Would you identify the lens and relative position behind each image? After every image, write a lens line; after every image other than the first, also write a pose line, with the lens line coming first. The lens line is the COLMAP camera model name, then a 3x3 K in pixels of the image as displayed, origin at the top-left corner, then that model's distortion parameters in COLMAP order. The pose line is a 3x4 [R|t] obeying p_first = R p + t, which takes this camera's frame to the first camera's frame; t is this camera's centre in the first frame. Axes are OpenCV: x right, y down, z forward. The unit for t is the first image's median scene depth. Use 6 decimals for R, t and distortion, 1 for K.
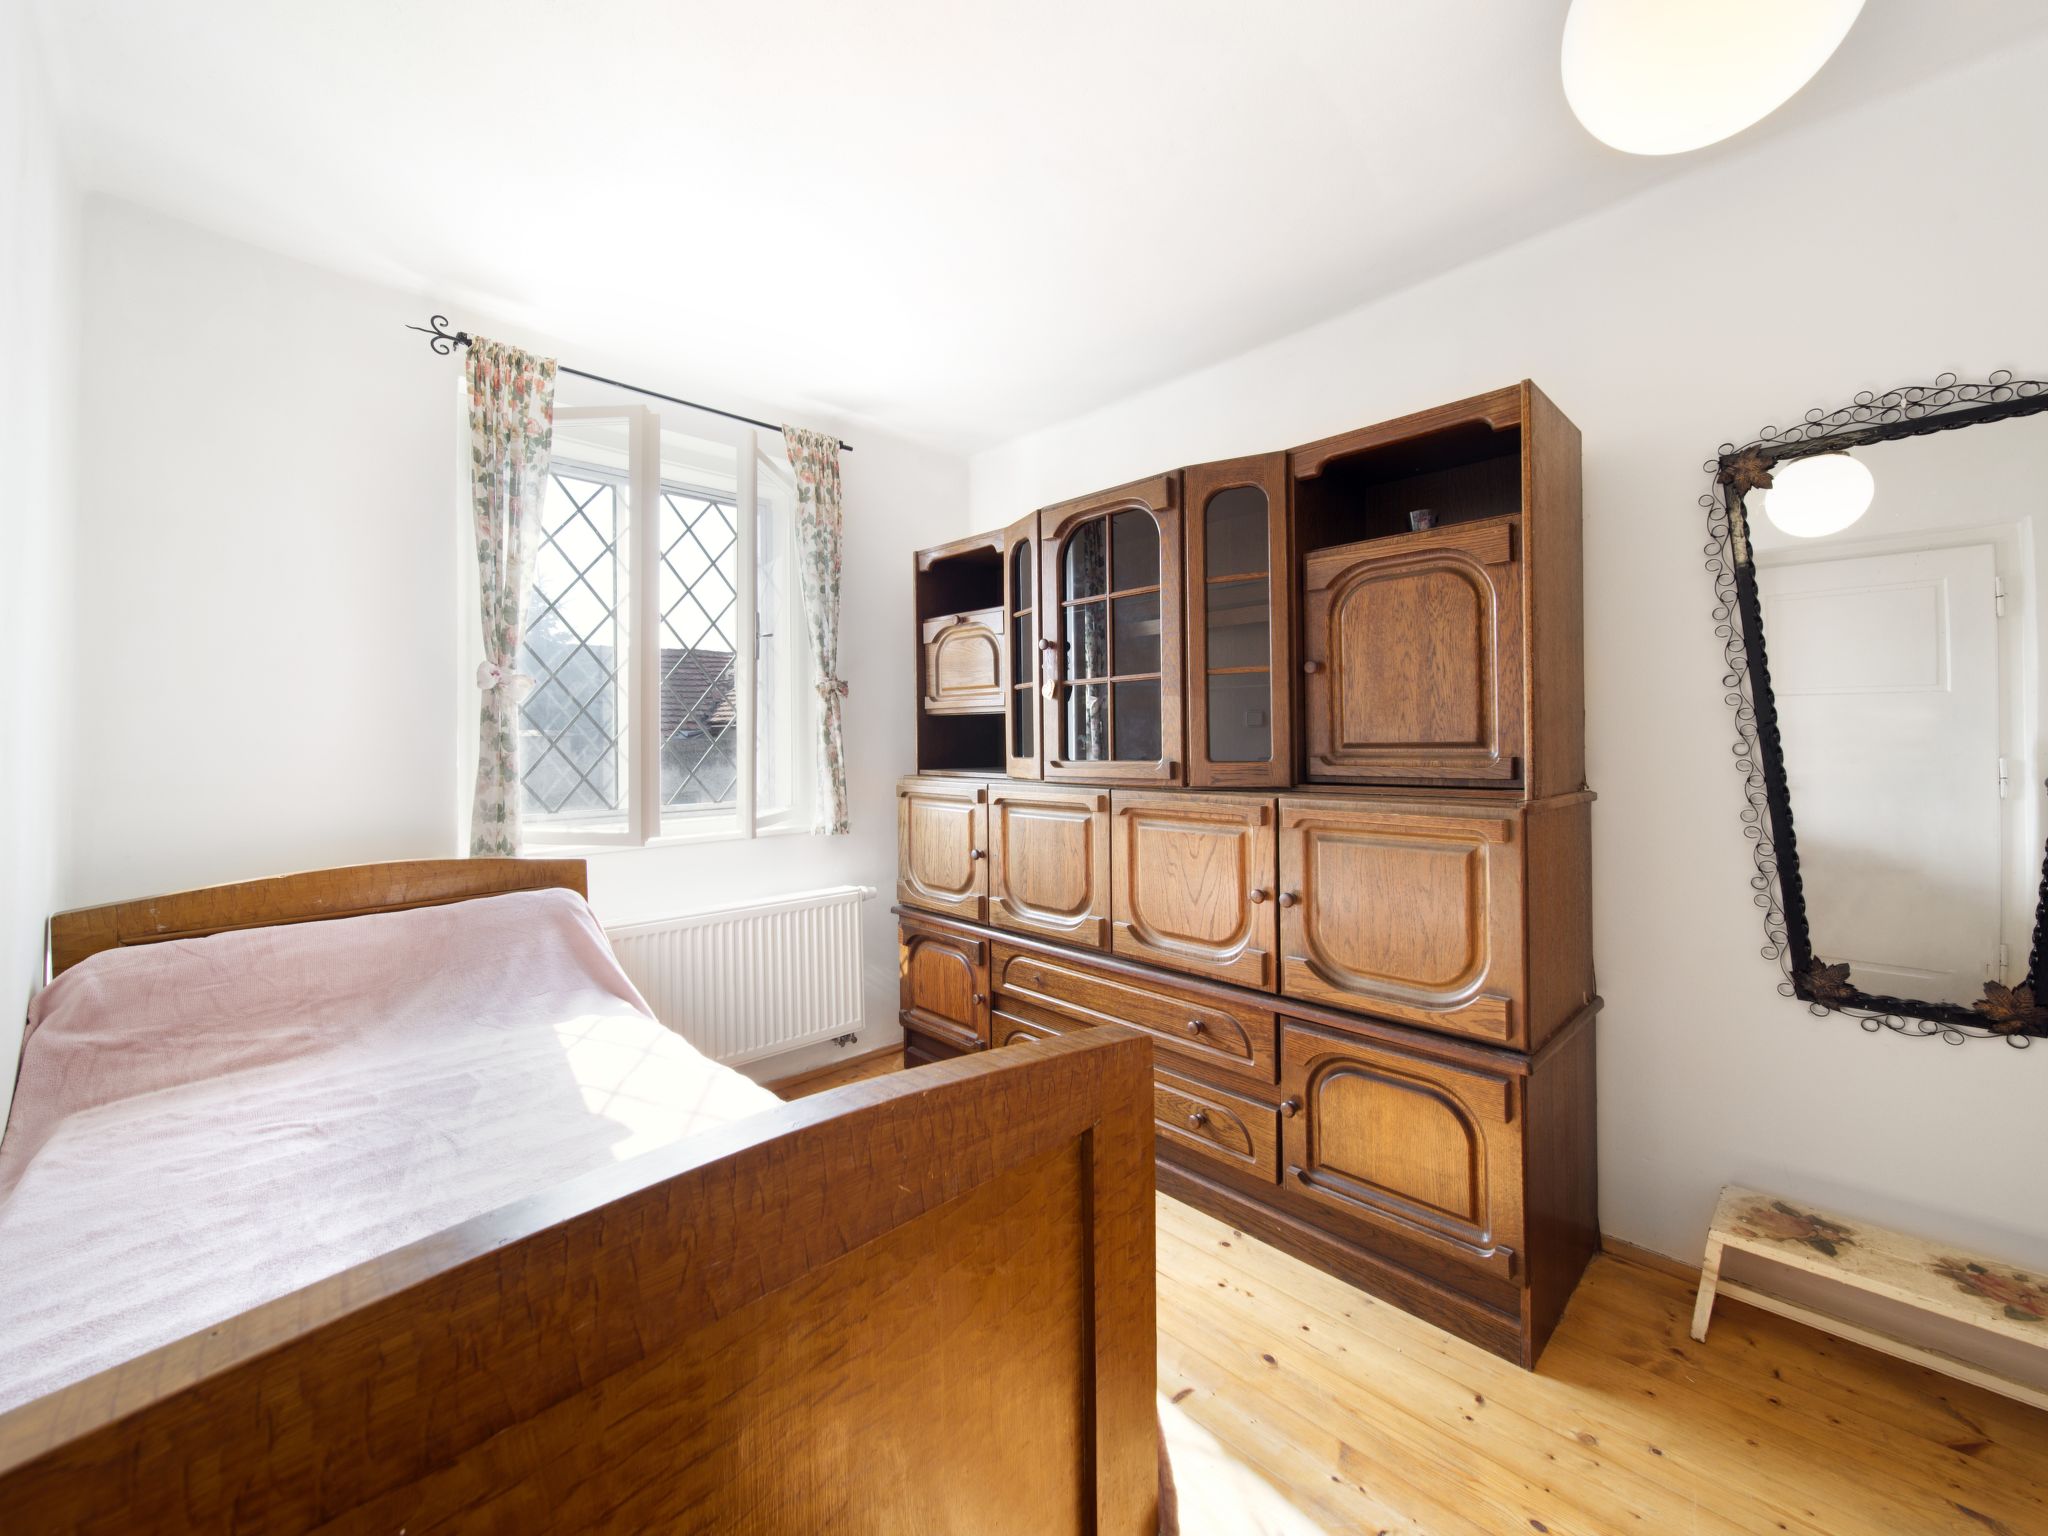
lens RADIAL K [[806.2, 0, 1023.3], [0, 806.2, 748.2], [0, 0, 1]] dist [-0.000036, 0.000011]
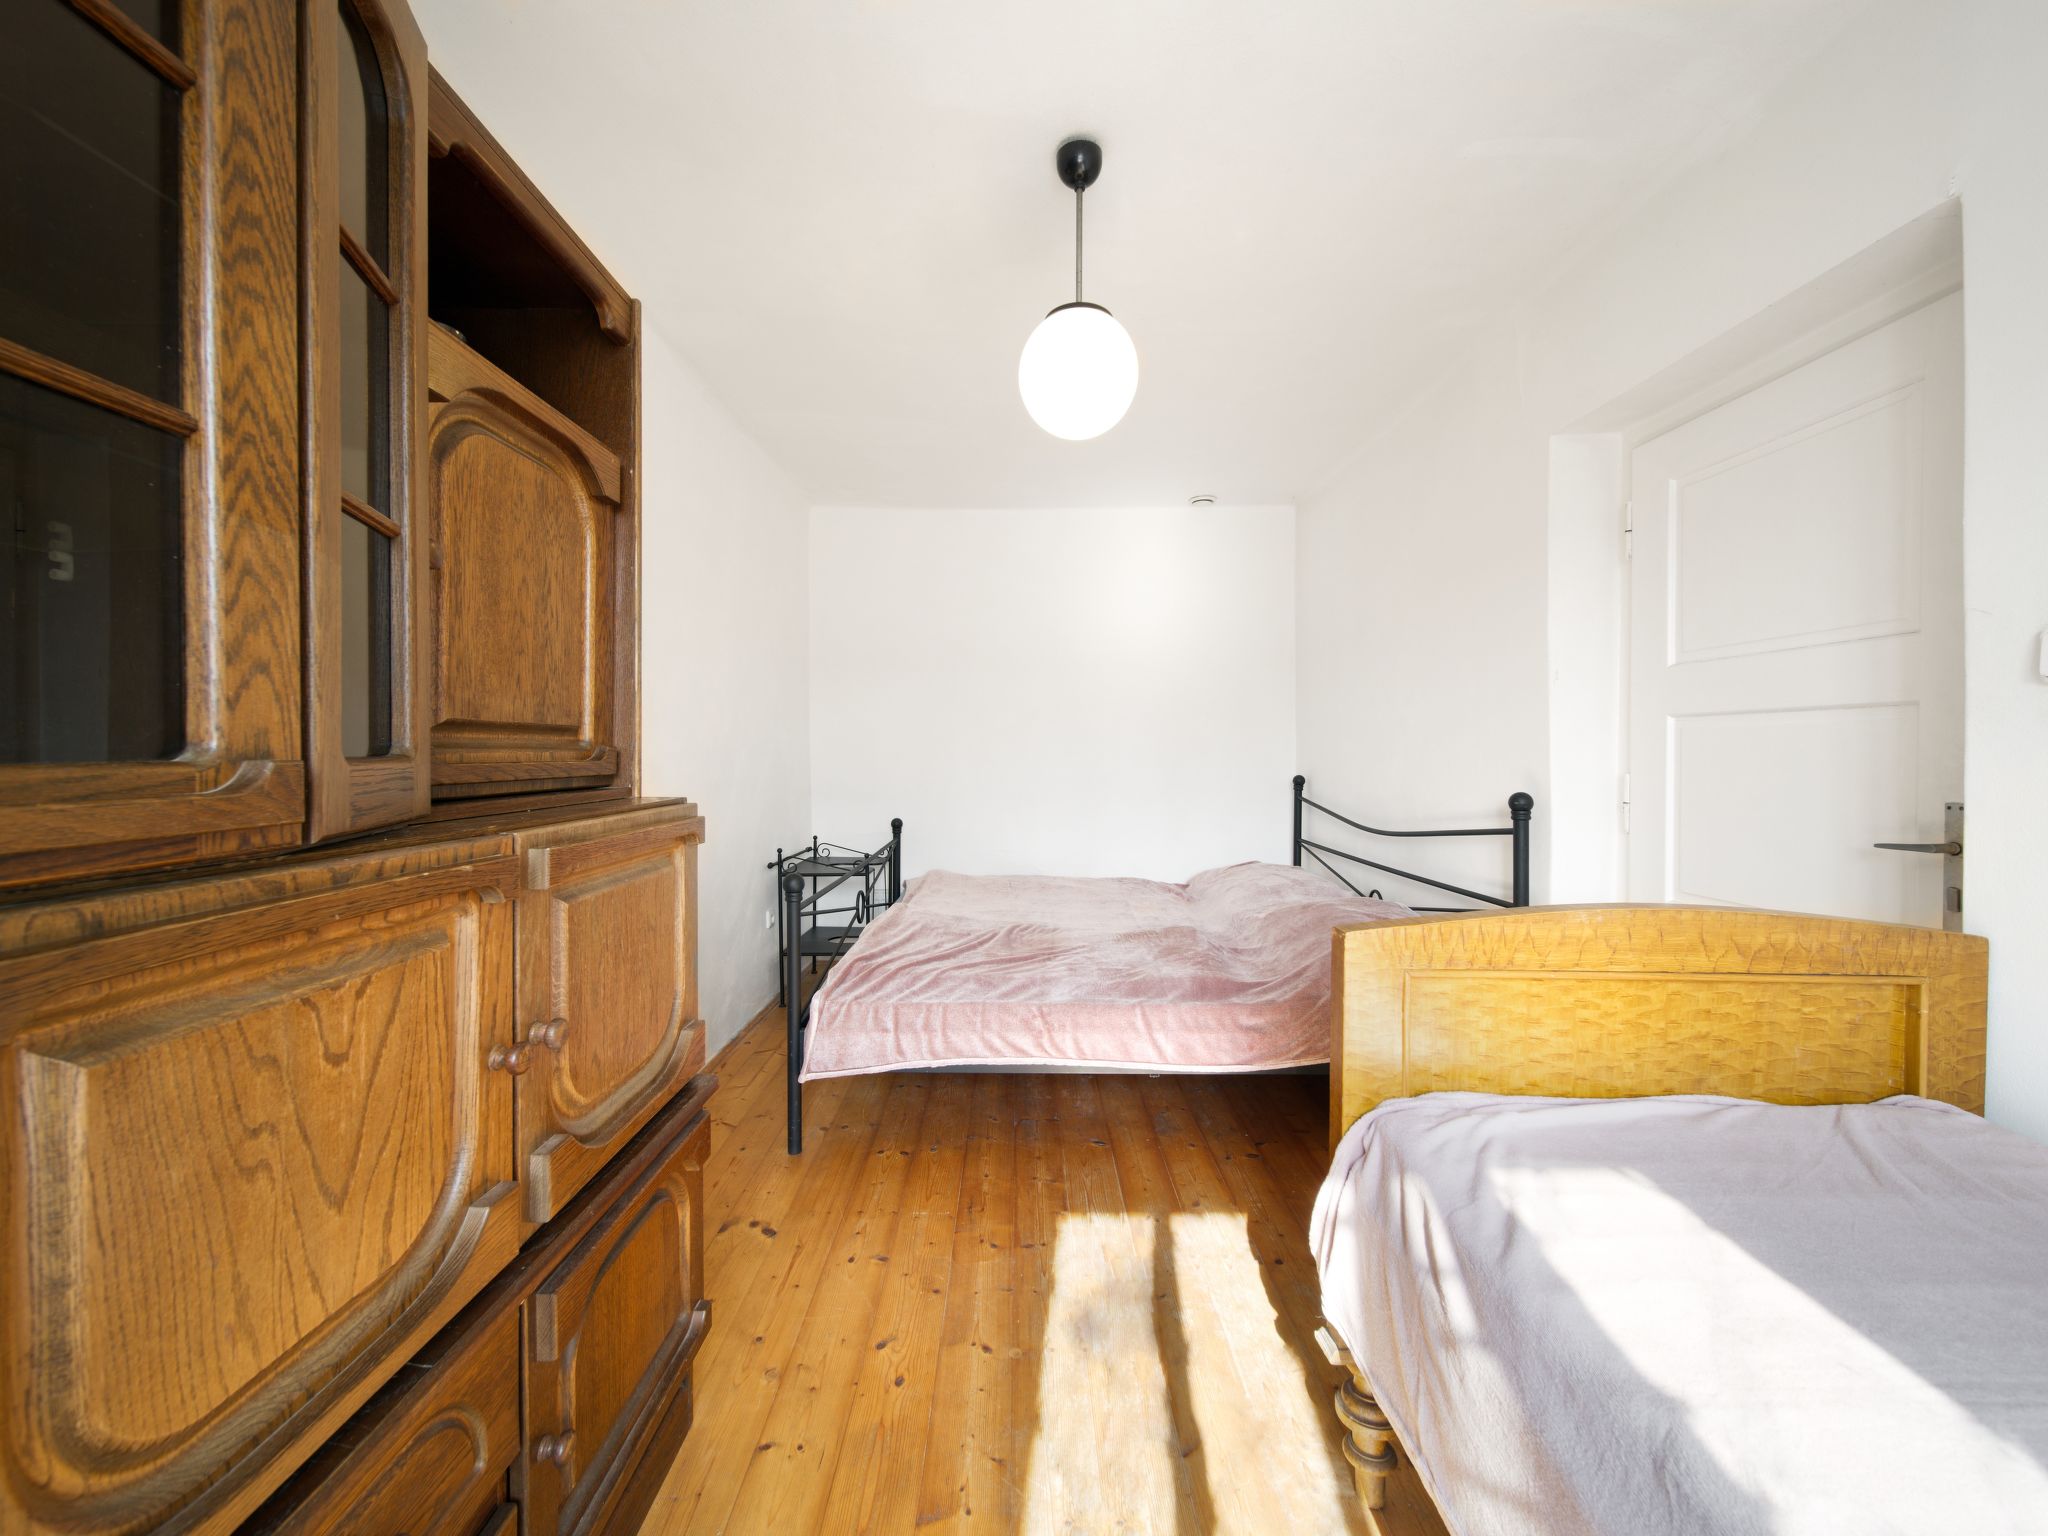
lens RADIAL K [[806.2, 0, 1023.3], [0, 806.2, 748.2], [0, 0, 1]] dist [-0.000036, 0.000011]
pose [[-0.724535, 0.007501, 0.689197, -0.226962], [0.004335, 0.999971, -0.006326, 0.017501], [-0.689224, -0.001596, -0.724546, 1.180466]]
